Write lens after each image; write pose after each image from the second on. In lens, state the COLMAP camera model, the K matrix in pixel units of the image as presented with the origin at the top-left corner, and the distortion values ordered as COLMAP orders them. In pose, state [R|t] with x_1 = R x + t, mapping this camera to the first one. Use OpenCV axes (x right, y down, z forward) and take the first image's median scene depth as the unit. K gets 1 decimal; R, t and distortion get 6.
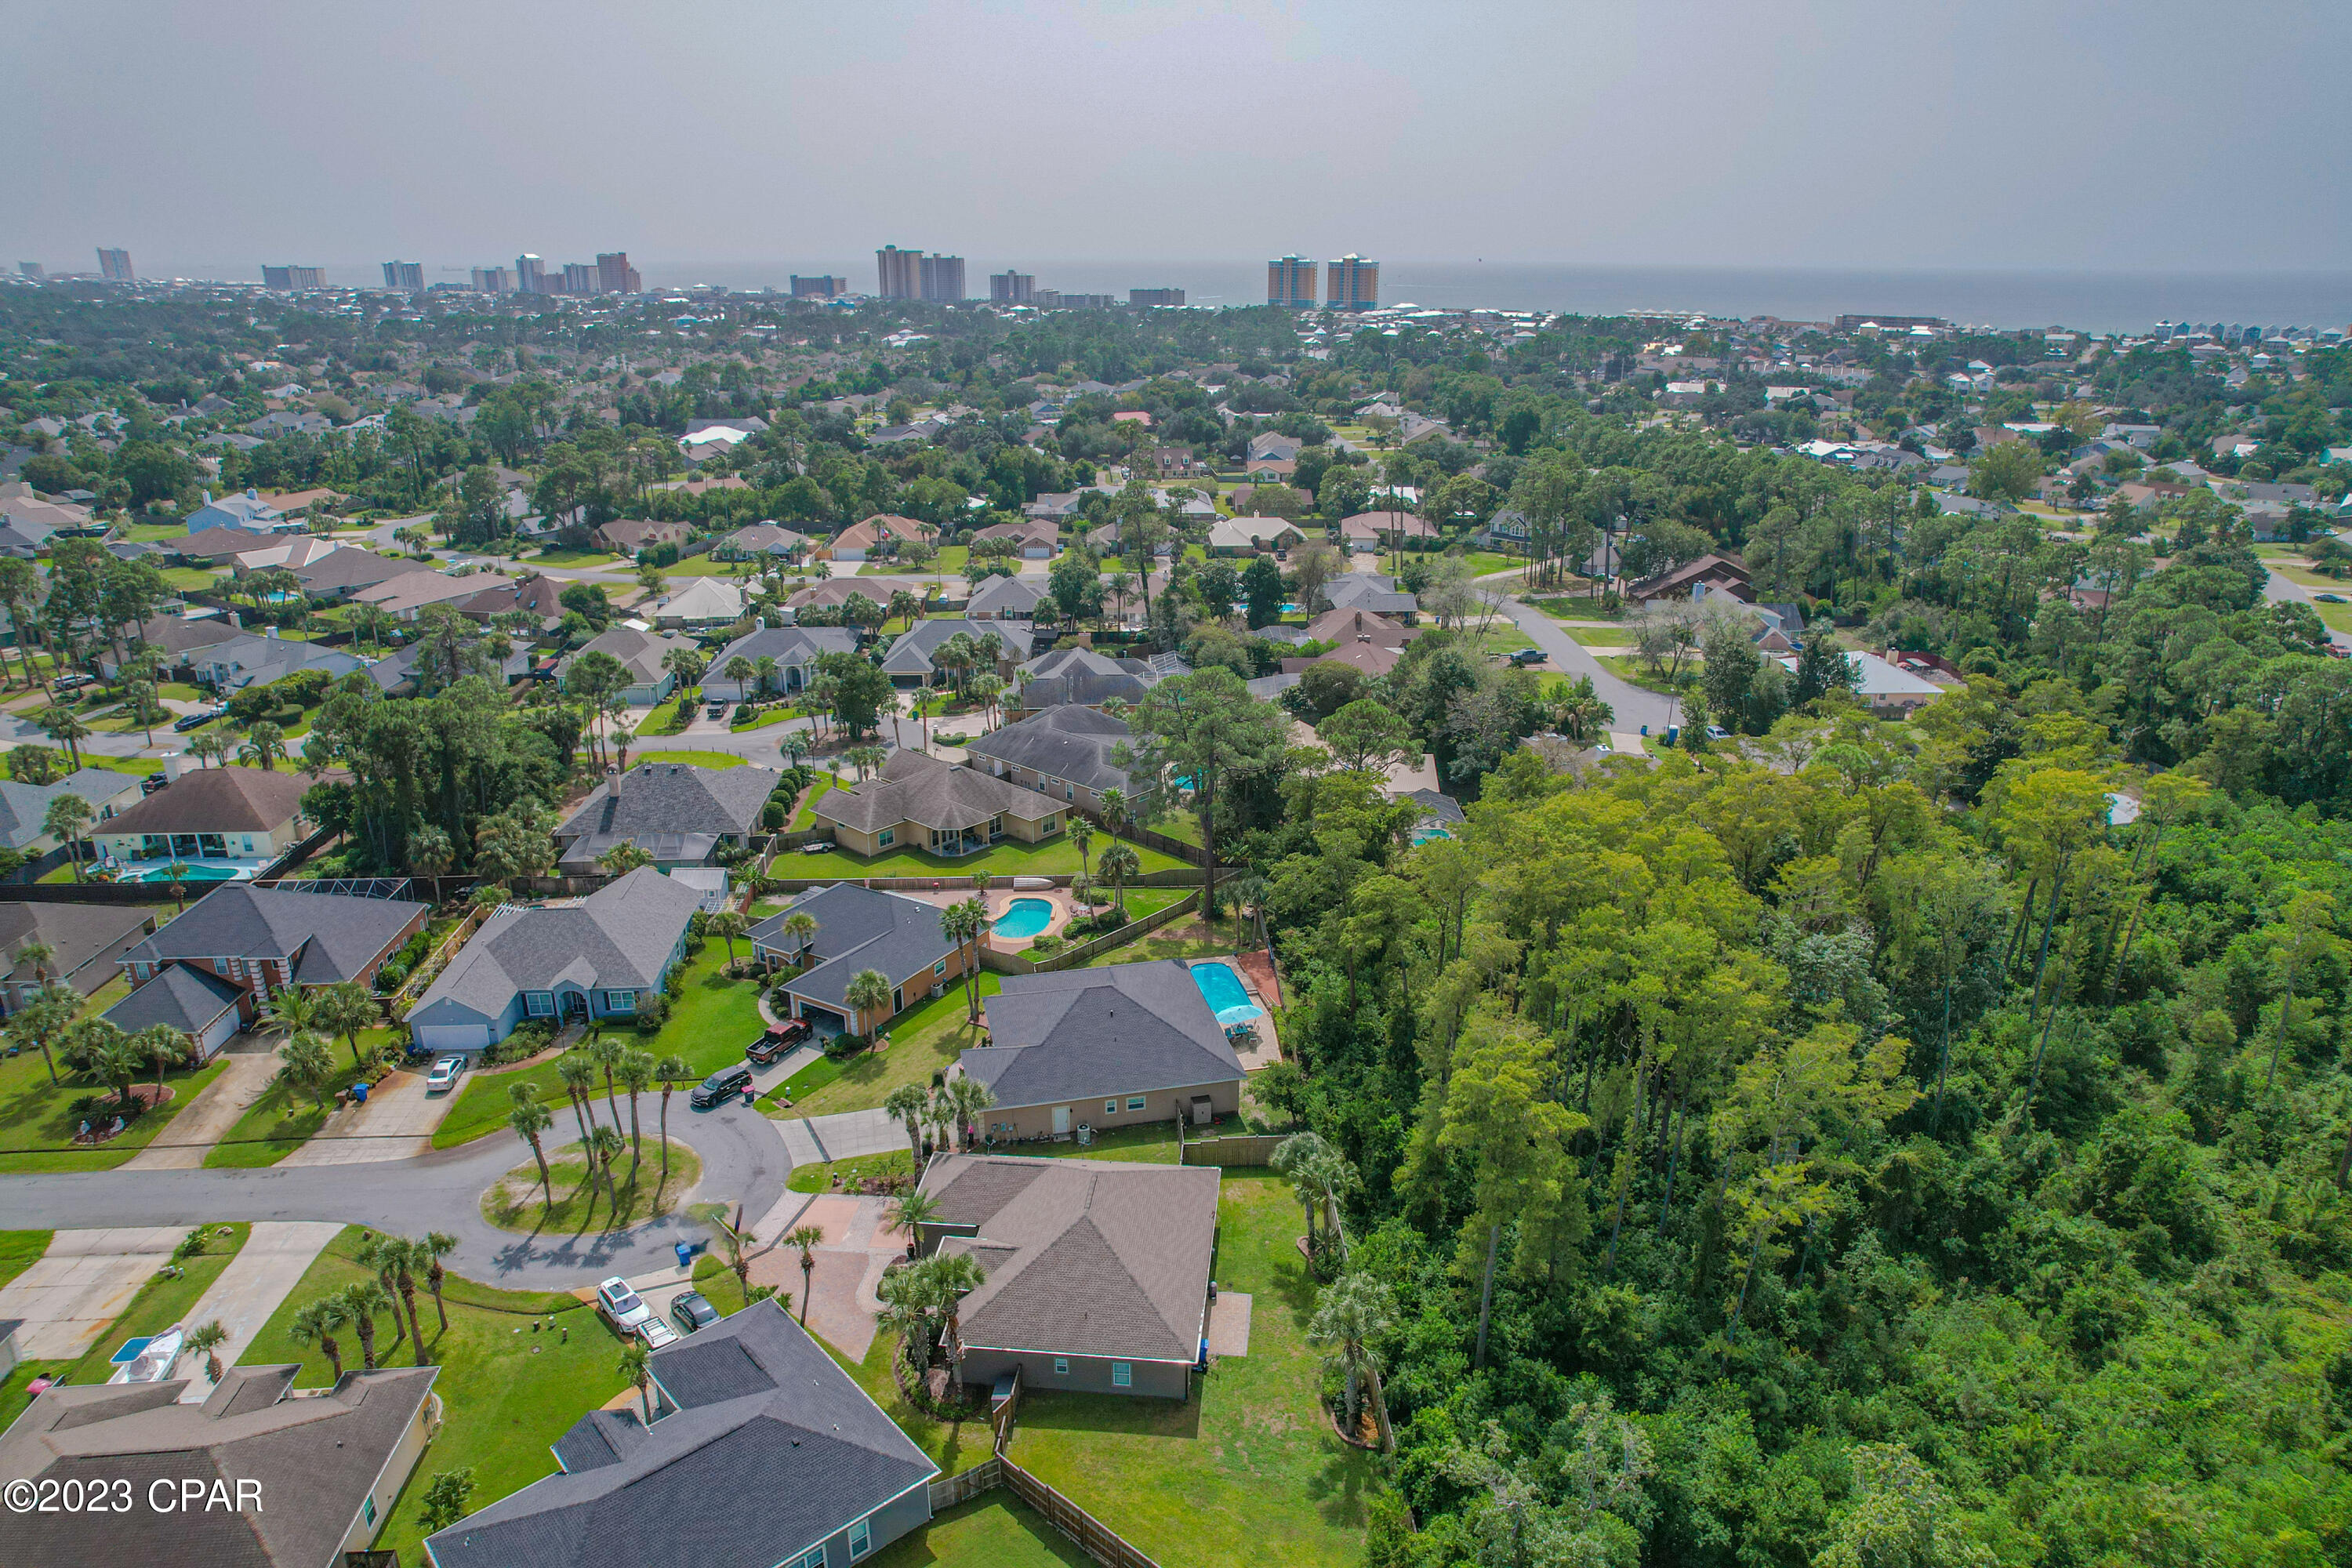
lens RADIAL K [[1506.4, 0, 1179.1], [0, 1506.4, 773.0], [0, 0, 1]] dist [-0.075373, 0.067534]
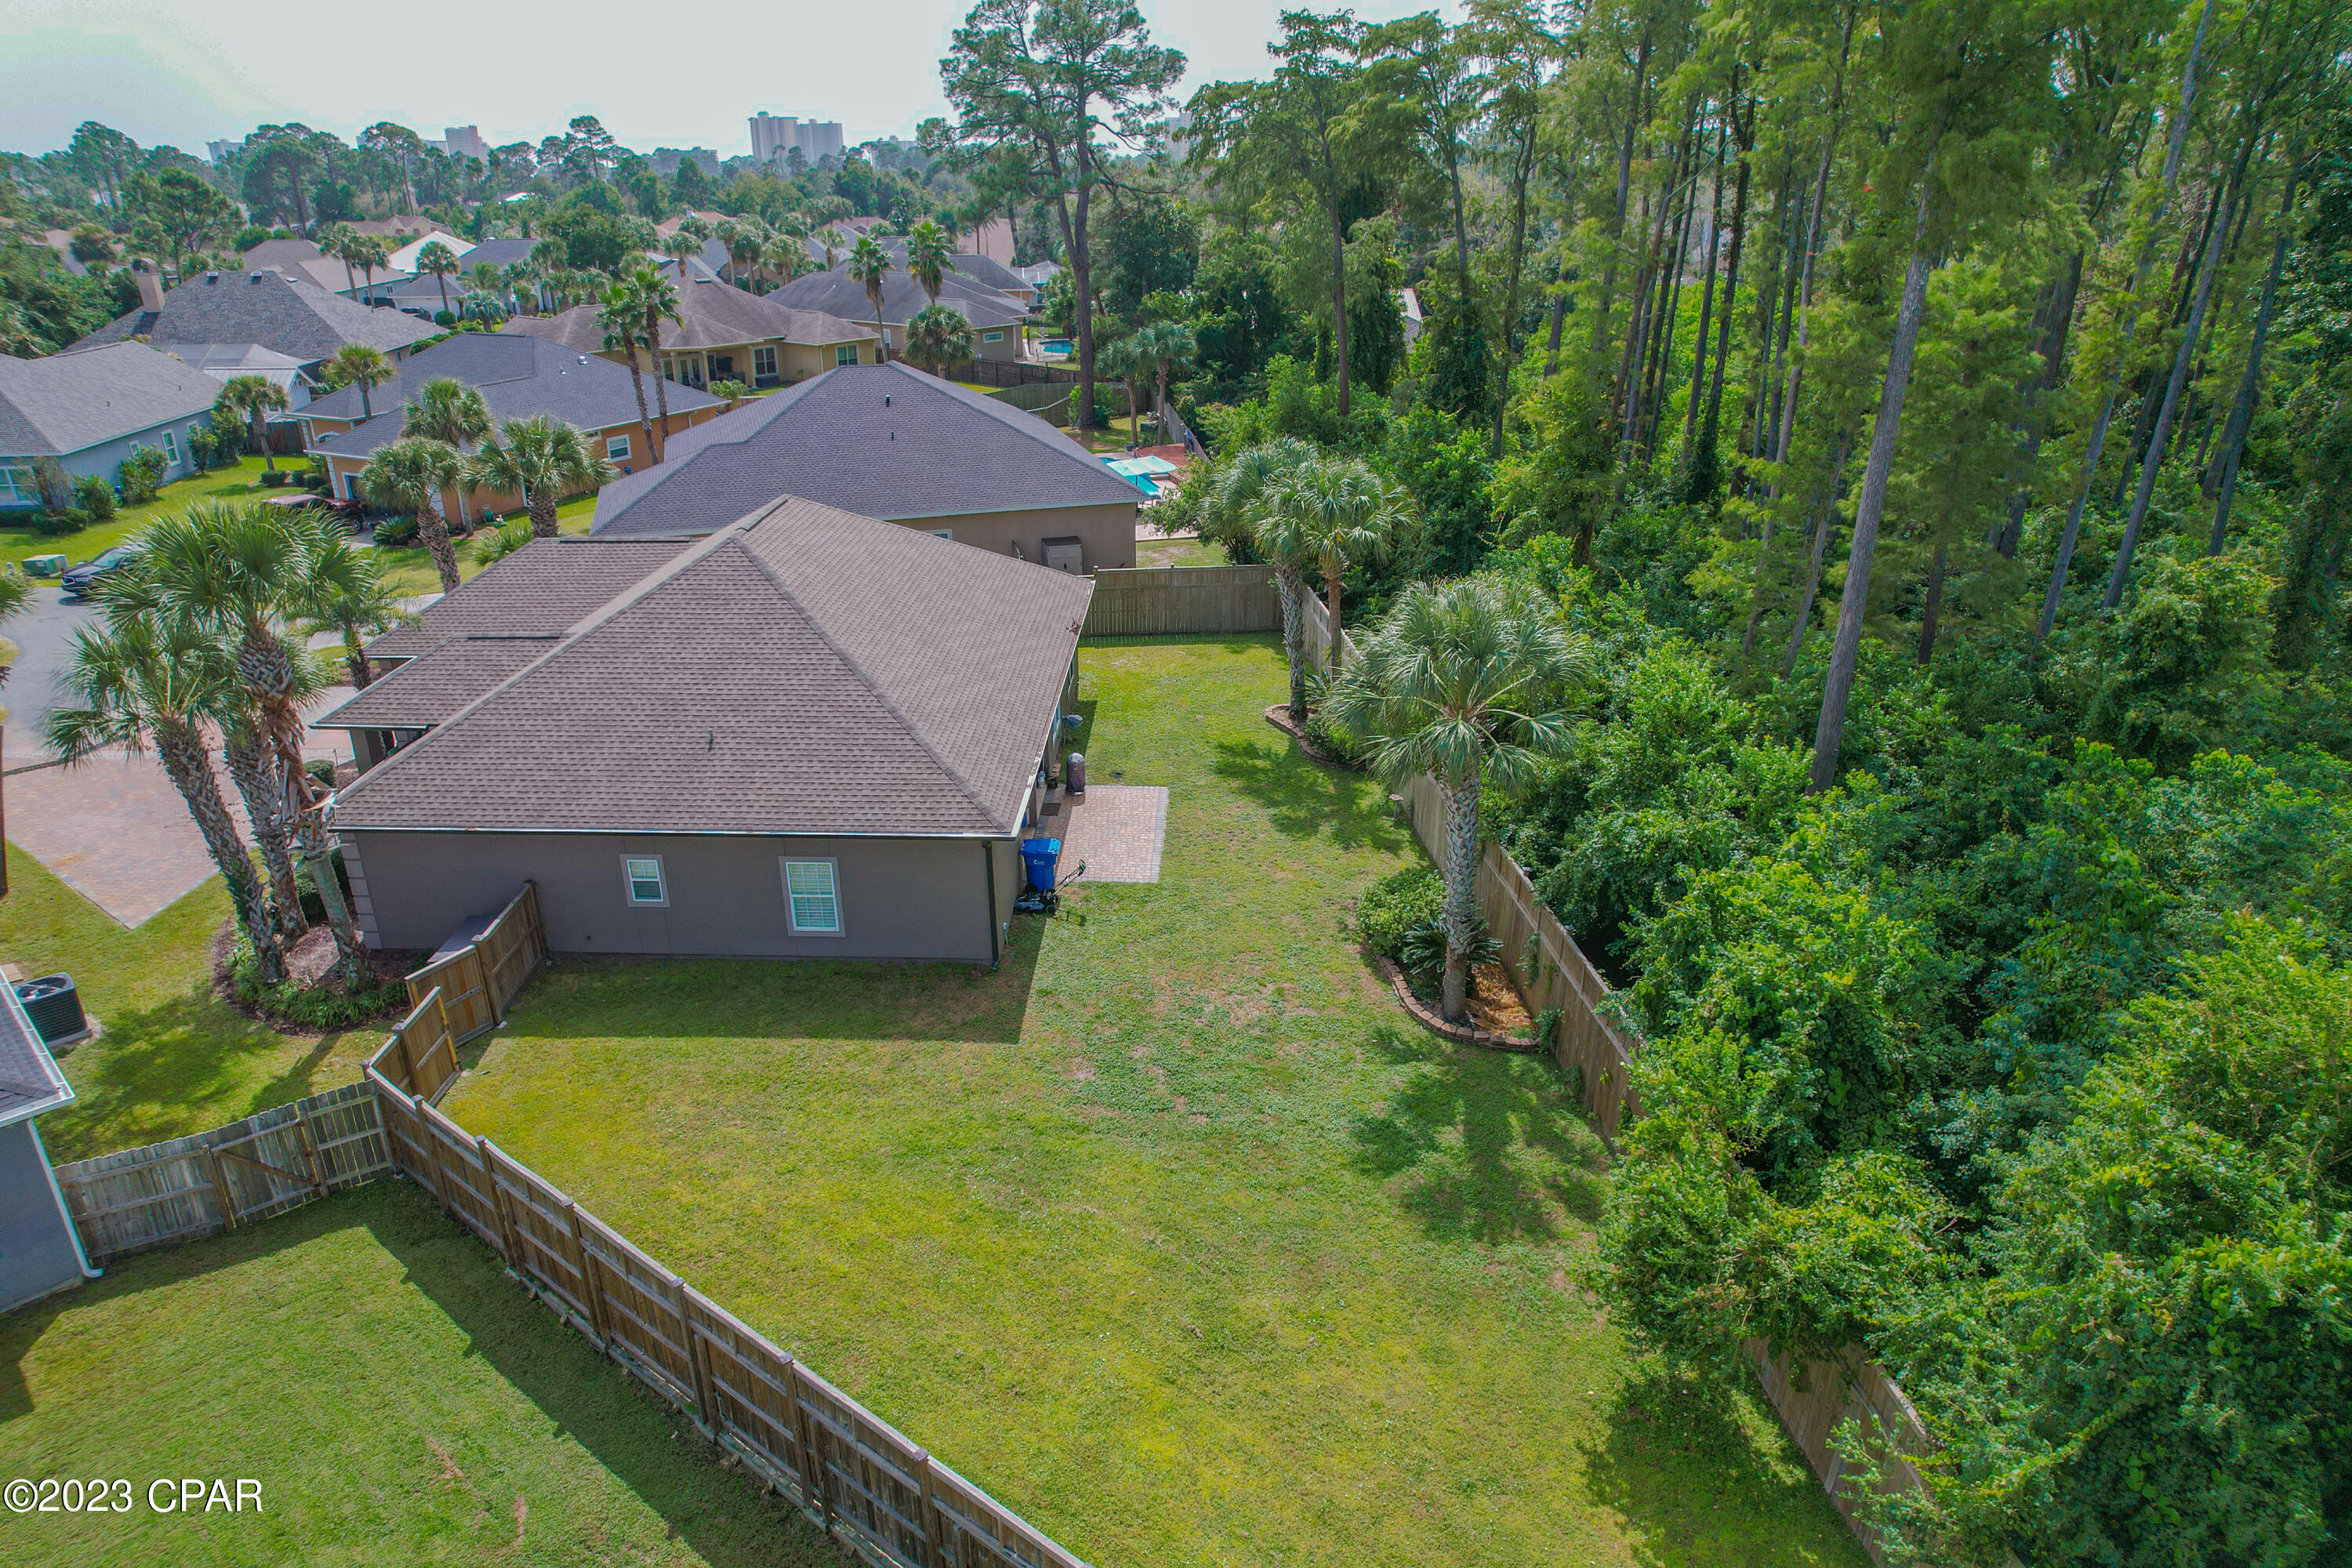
lens RADIAL K [[1506.4, 0, 1185.2], [0, 1506.4, 773.9], [0, 0, 1]] dist [-0.075373, 0.067534]
pose [[0.997618, -0.027915, 0.063081, 0.018017], [0.024341, 0.998093, 0.056729, 0.217460], [-0.064544, -0.055058, 0.996395, 0.388286]]
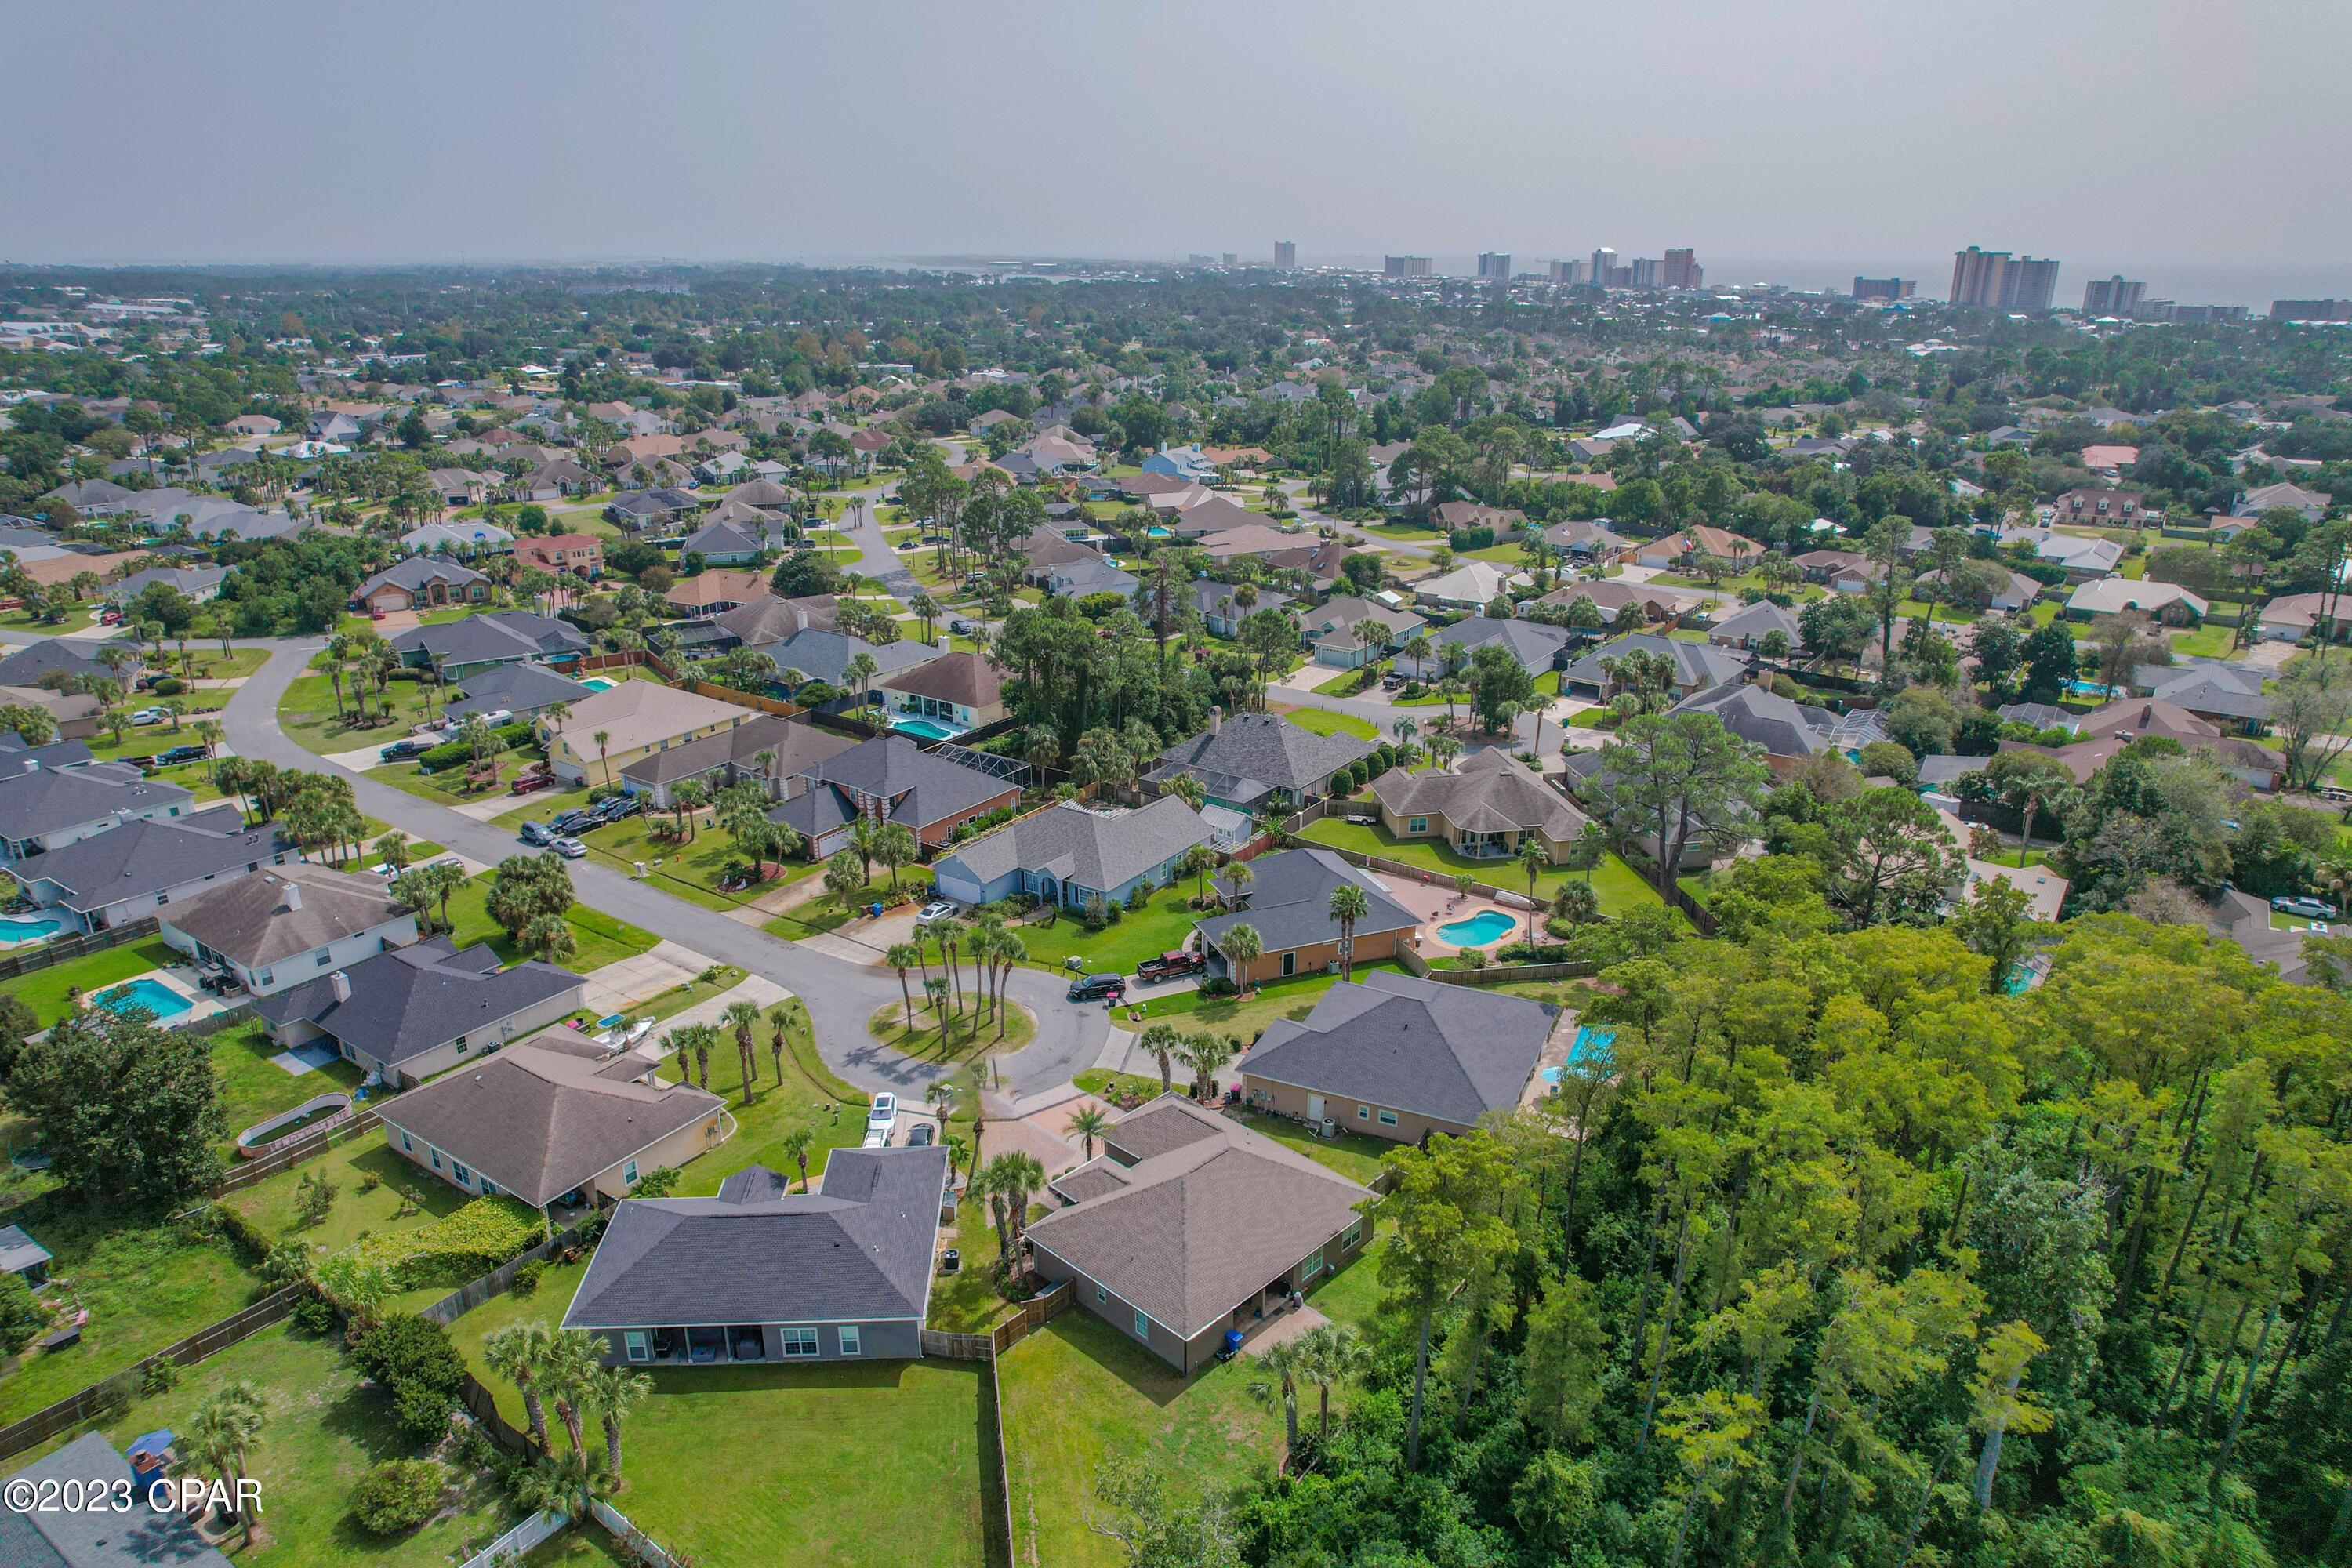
lens RADIAL K [[1506.4, 0, 1186.2], [0, 1506.4, 776.9], [0, 0, 1]] dist [-0.075373, 0.067534]
pose [[0.784386, 0.205484, -0.585248, 0.321039], [-0.202804, 0.976635, 0.071092, -0.034552], [0.586182, 0.062927, 0.807732, 0.086480]]
